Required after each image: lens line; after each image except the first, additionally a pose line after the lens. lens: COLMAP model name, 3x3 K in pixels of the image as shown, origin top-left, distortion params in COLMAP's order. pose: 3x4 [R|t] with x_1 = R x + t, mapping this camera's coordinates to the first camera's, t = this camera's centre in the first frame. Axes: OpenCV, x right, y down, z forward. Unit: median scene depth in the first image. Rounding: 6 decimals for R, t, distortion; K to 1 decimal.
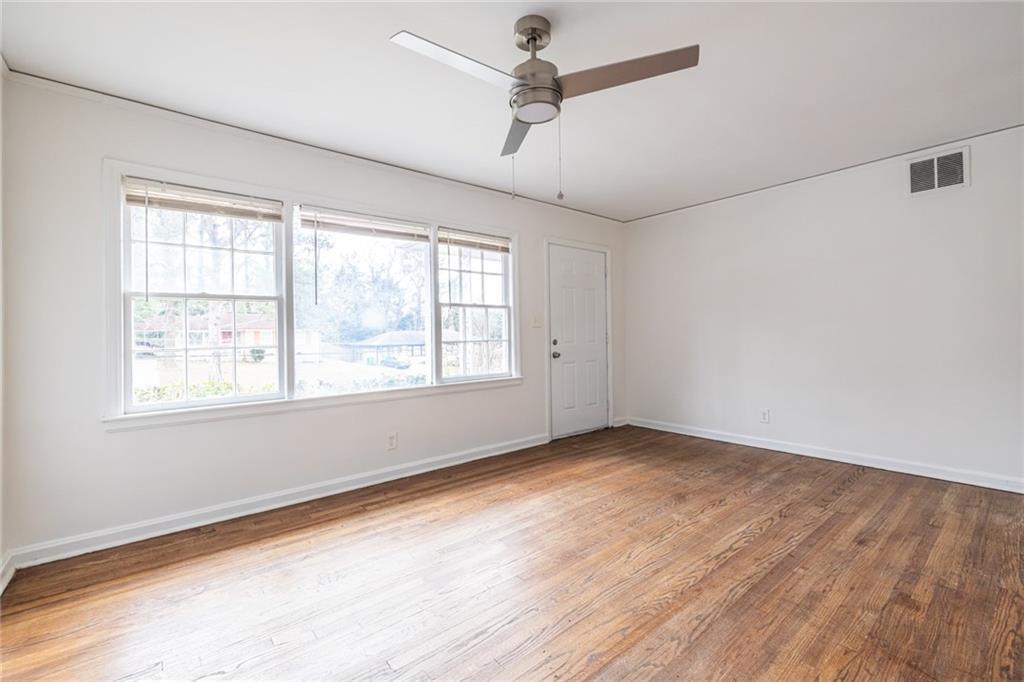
lens RADIAL K [[439.5, 0, 513.0], [0, 439.5, 331.1], [0, 0, 1]] dist [0.001811, -0.000029]
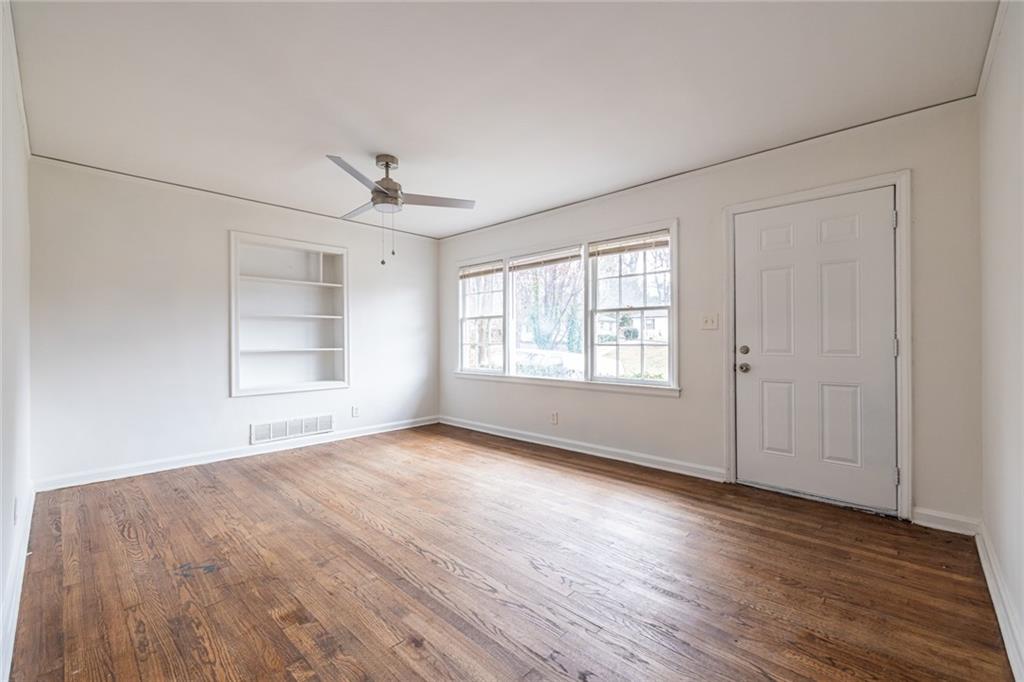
lens RADIAL K [[428.2, 0, 512.0], [0, 428.2, 341.0], [0, 0, 1]] dist [-0.001887, 0.000097]
pose [[0.119535, 0.017705, -0.992672, 1.154854], [0.007688, 0.999794, 0.018758, -0.008102], [0.992800, -0.009874, 0.119374, 0.840517]]
